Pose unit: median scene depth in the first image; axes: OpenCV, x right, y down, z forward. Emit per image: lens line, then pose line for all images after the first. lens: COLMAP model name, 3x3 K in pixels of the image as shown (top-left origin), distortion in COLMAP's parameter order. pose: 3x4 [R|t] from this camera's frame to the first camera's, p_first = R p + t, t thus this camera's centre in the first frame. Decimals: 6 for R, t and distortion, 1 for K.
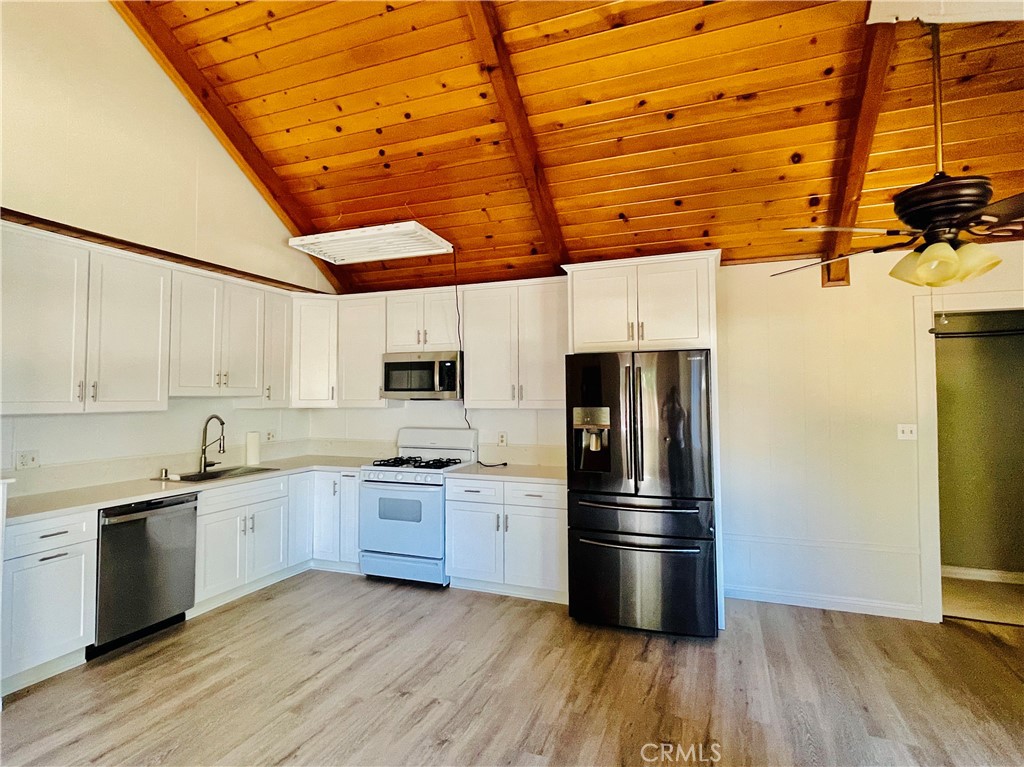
lens RADIAL K [[542.8, 0, 510.7], [0, 542.8, 382.9], [0, 0, 1]] dist [0.005474, -0.000977]
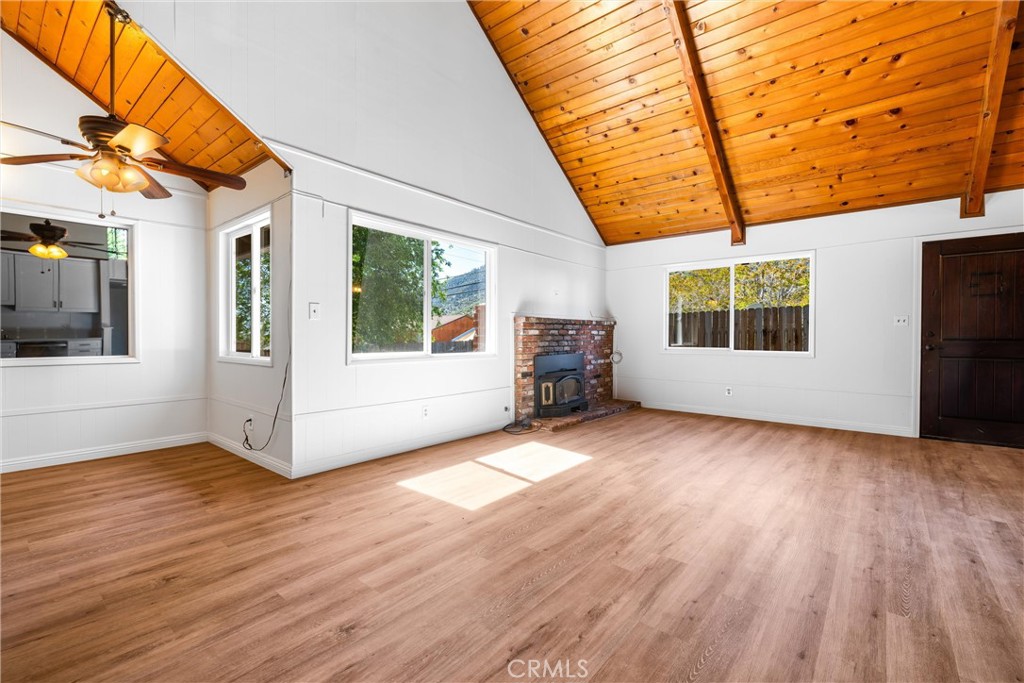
lens RADIAL K [[443.3, 0, 509.5], [0, 443.3, 343.7], [0, 0, 1]] dist [0.002455, -0.001683]
pose [[-0.948498, -0.009155, 0.316652, -0.348723], [-0.010002, 0.999949, -0.001052, 0.126857], [-0.316626, -0.004165, -0.948541, 0.948745]]
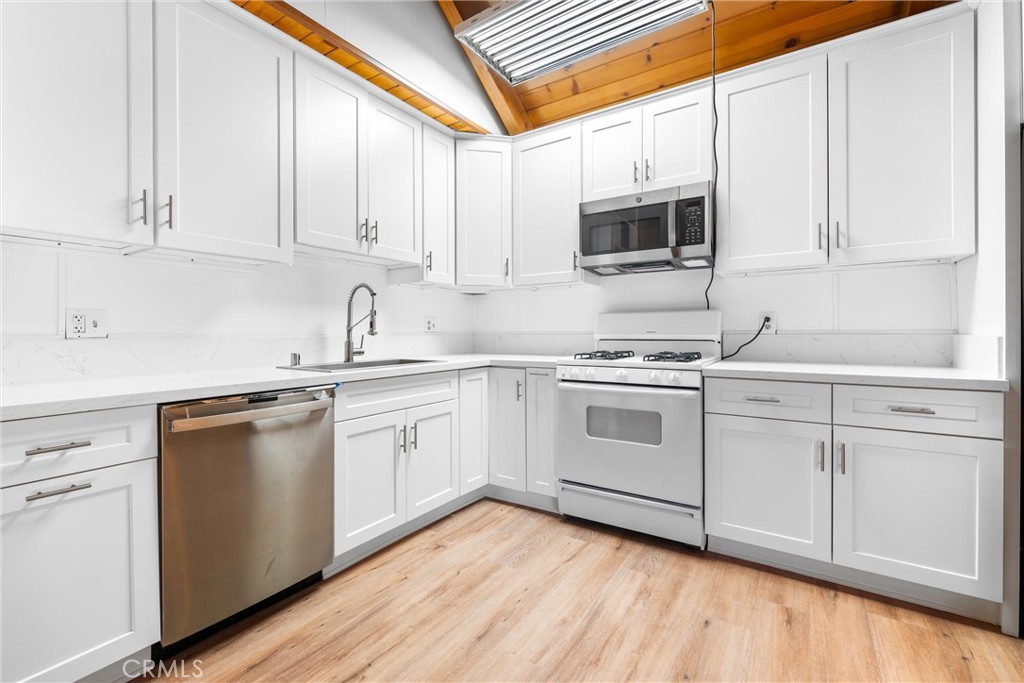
lens RADIAL K [[437.4, 0, 505.7], [0, 437.4, 335.5], [0, 0, 1]] dist [0.004861, -0.001077]
pose [[0.976751, -0.001852, -0.214369, -0.248084], [0.008631, 0.999492, 0.030691, 0.118114], [0.214203, -0.031828, 0.976270, 0.497713]]
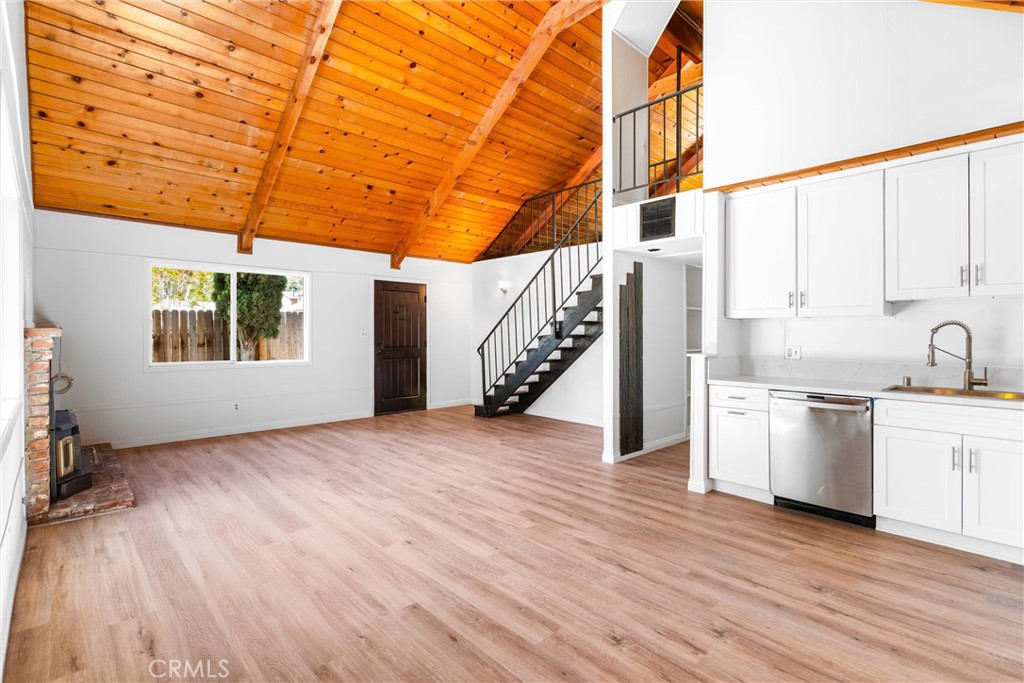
lens RADIAL K [[481.7, 0, 501.6], [0, 481.7, 333.9], [0, 0, 1]] dist [0.001337, -0.000349]
pose [[-0.437810, -0.000223, -0.899068, 0.436256], [0.017138, 0.999816, -0.008594, 0.074943], [0.898904, -0.019171, -0.437725, 0.719825]]
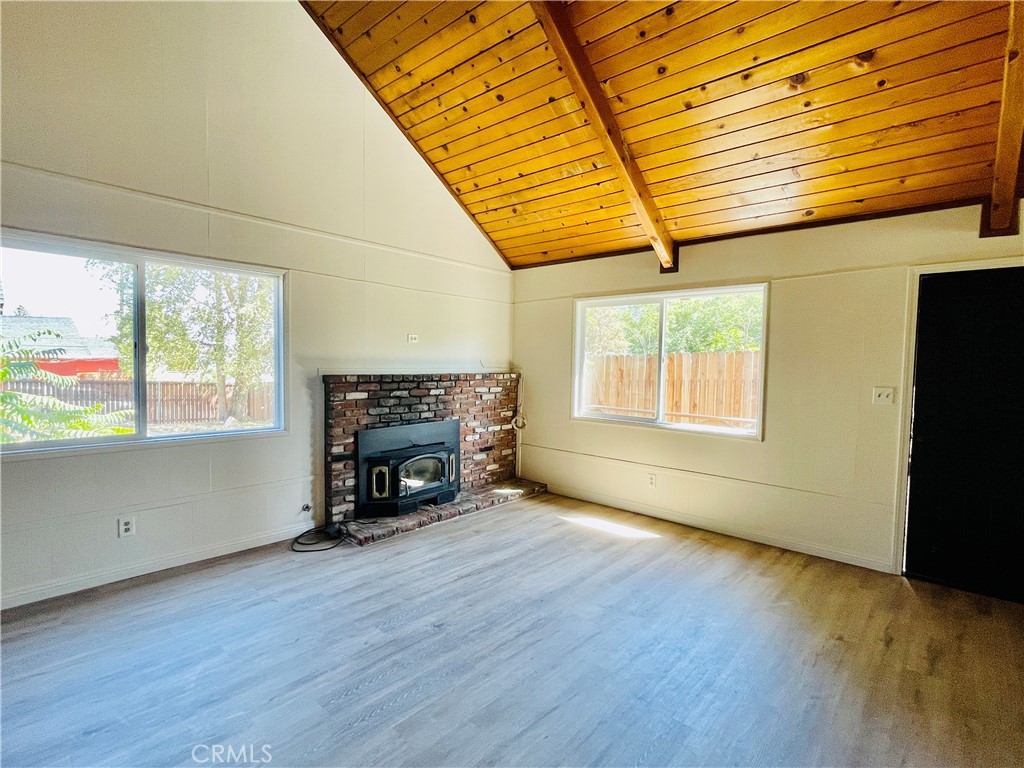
lens RADIAL K [[495.2, 0, 507.4], [0, 495.2, 387.0], [0, 0, 1]] dist [-0.001299, 0.001425]
pose [[-0.937025, -0.037644, 0.347228, -0.659557], [-0.028101, 0.999077, 0.032481, 0.026181], [-0.348131, 0.020678, -0.937218, 0.513501]]
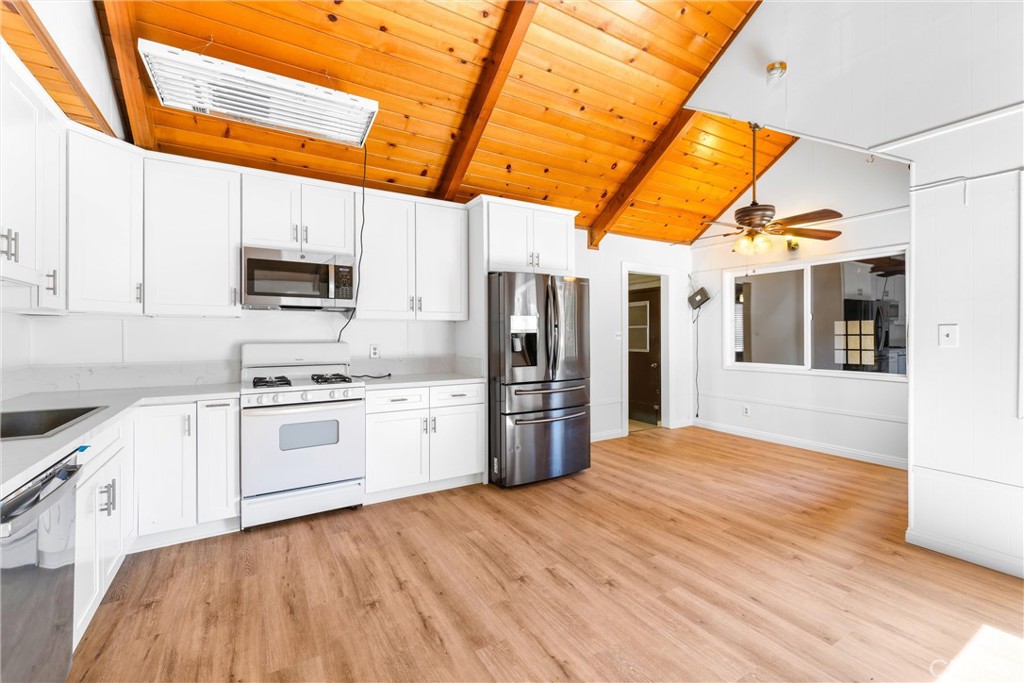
lens RADIAL K [[437.4, 0, 511.4], [0, 437.4, 340.9], [0, 0, 1]] dist [0.004861, -0.001077]
pose [[0.604889, -0.011153, 0.796232, -0.602831], [-0.018696, 0.999427, 0.028202, 0.067360], [-0.796091, -0.031946, 0.604334, 0.367613]]
